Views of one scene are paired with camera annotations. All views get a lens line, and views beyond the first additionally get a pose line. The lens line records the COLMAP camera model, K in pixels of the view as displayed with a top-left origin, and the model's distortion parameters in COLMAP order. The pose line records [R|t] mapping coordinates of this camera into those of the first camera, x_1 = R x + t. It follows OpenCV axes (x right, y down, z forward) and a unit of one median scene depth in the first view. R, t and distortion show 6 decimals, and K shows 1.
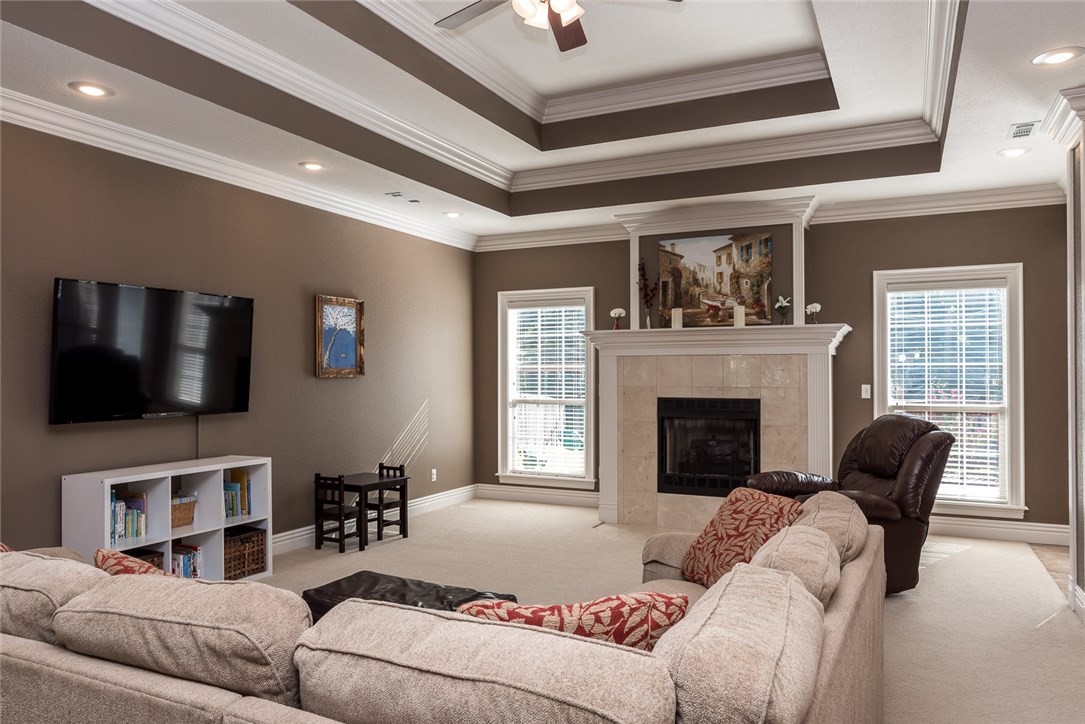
lens RADIAL K [[759.1, 0, 545.4], [0, 759.1, 364.5], [0, 0, 1]] dist [-0.011283, -0.002323]
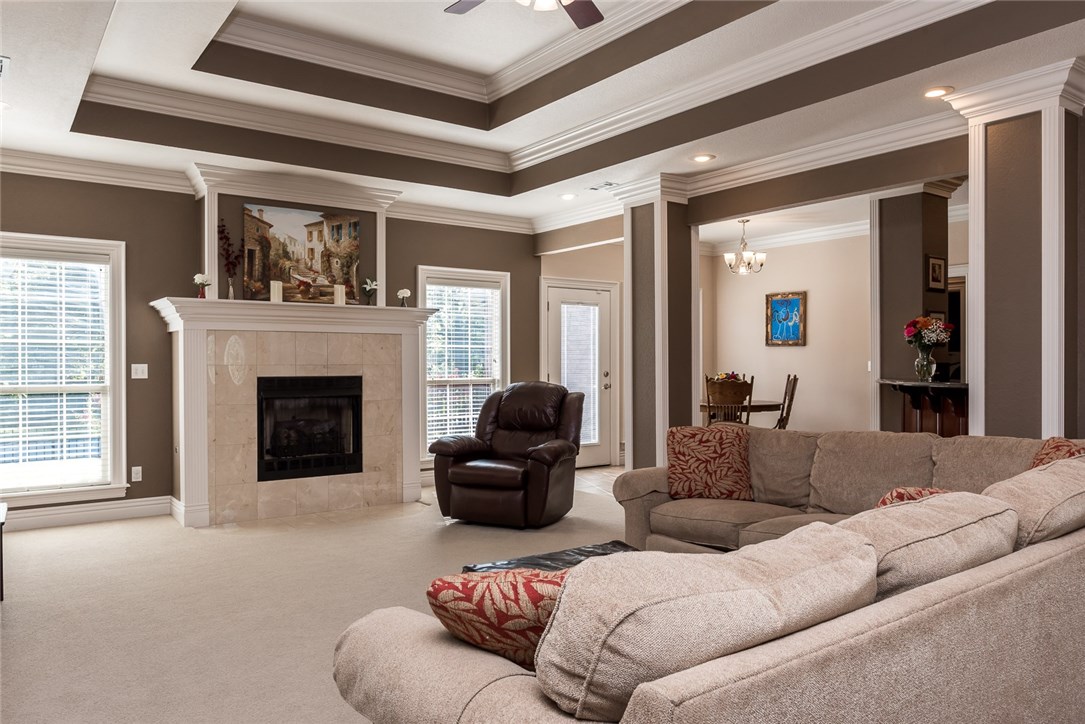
lens RADIAL K [[759.1, 0, 545.4], [0, 759.1, 364.5], [0, 0, 1]] dist [-0.011283, -0.002323]
pose [[0.465619, -0.000531, 0.884985, -0.496691], [-0.006588, 0.999970, 0.004067, 0.022635], [-0.884961, -0.007724, 0.465602, 0.275759]]
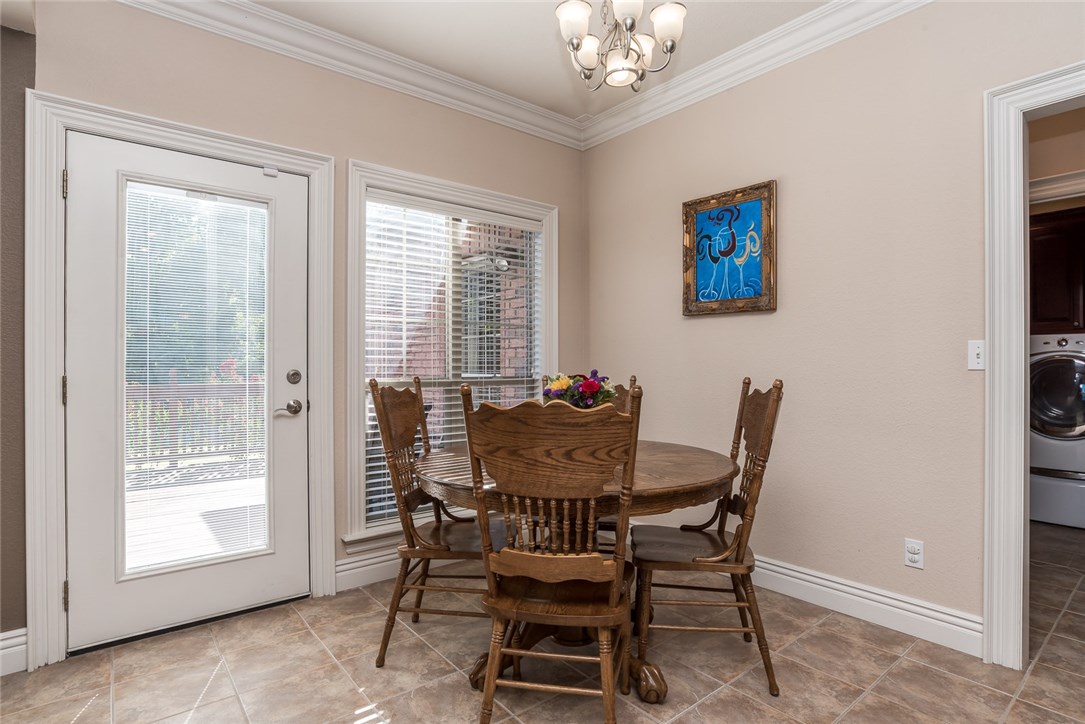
lens RADIAL K [[554.6, 0, 546.2], [0, 554.6, 367.7], [0, 0, 1]] dist [-0.019725, -0.000198]
pose [[0.426980, 0.000126, 0.904261, 0.475296], [-0.006893, 0.999971, 0.003116, 0.035510], [-0.904235, -0.007564, 0.426968, 0.476180]]
